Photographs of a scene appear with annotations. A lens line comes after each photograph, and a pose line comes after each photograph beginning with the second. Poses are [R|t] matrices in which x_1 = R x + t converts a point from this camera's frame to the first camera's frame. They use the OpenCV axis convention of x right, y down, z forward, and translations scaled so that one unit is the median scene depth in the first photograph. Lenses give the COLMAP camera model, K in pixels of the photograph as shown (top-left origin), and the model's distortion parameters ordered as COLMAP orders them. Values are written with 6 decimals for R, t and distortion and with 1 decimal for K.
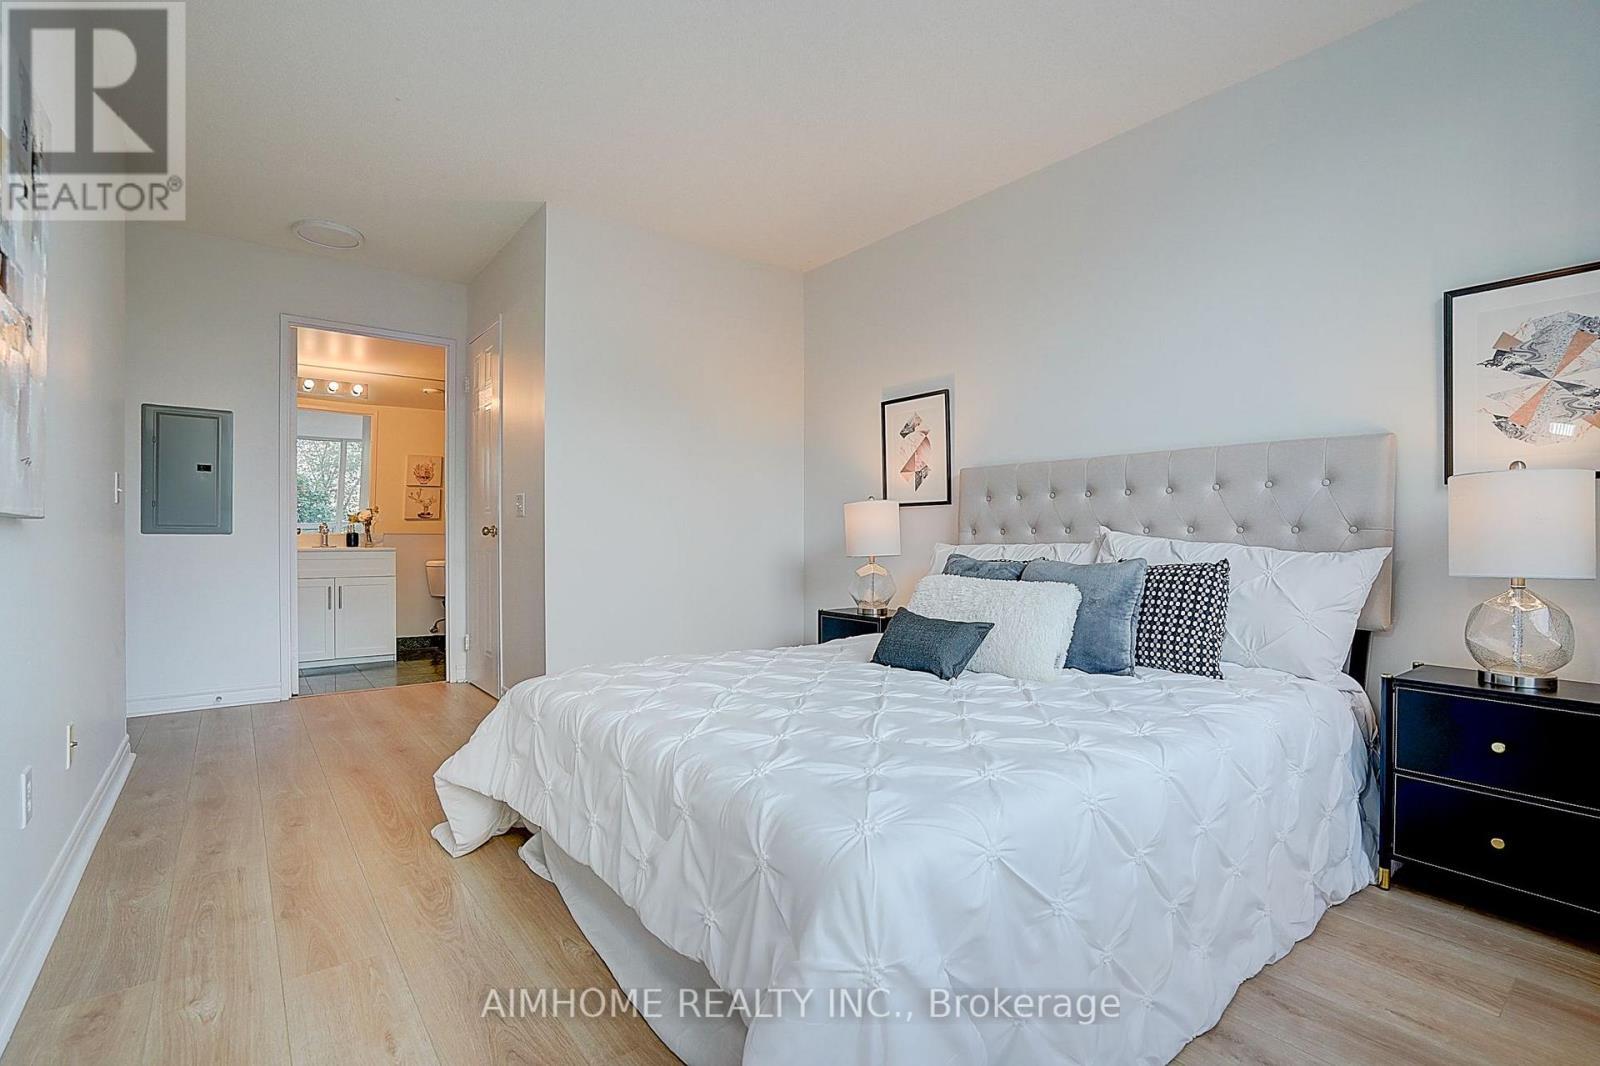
lens RADIAL K [[746.2, 0, 803.8], [0, 746.2, 538.7], [0, 0, 1]] dist [-0.061459, 0.024966]
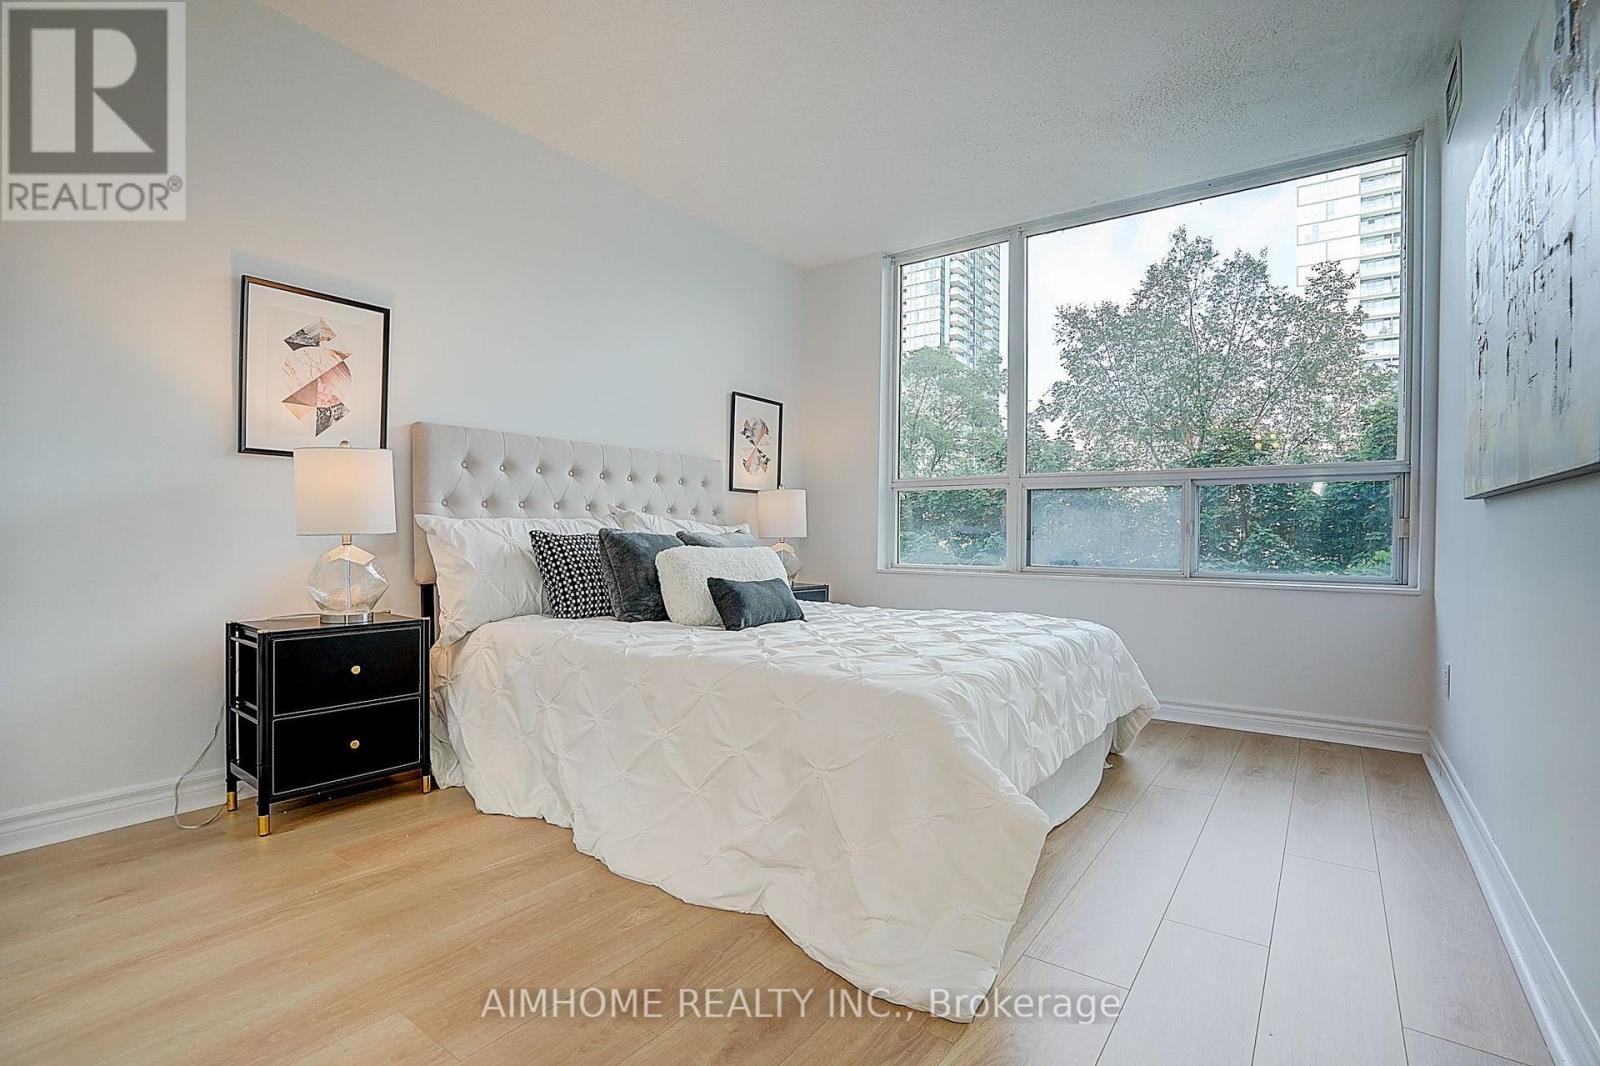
lens RADIAL K [[746.2, 0, 803.8], [0, 746.2, 538.7], [0, 0, 1]] dist [-0.061459, 0.024966]
pose [[-0.281755, -0.031811, 0.958959, -0.631320], [-0.029428, 0.999267, 0.024502, -0.001881], [-0.959035, -0.021316, -0.282484, 0.804369]]
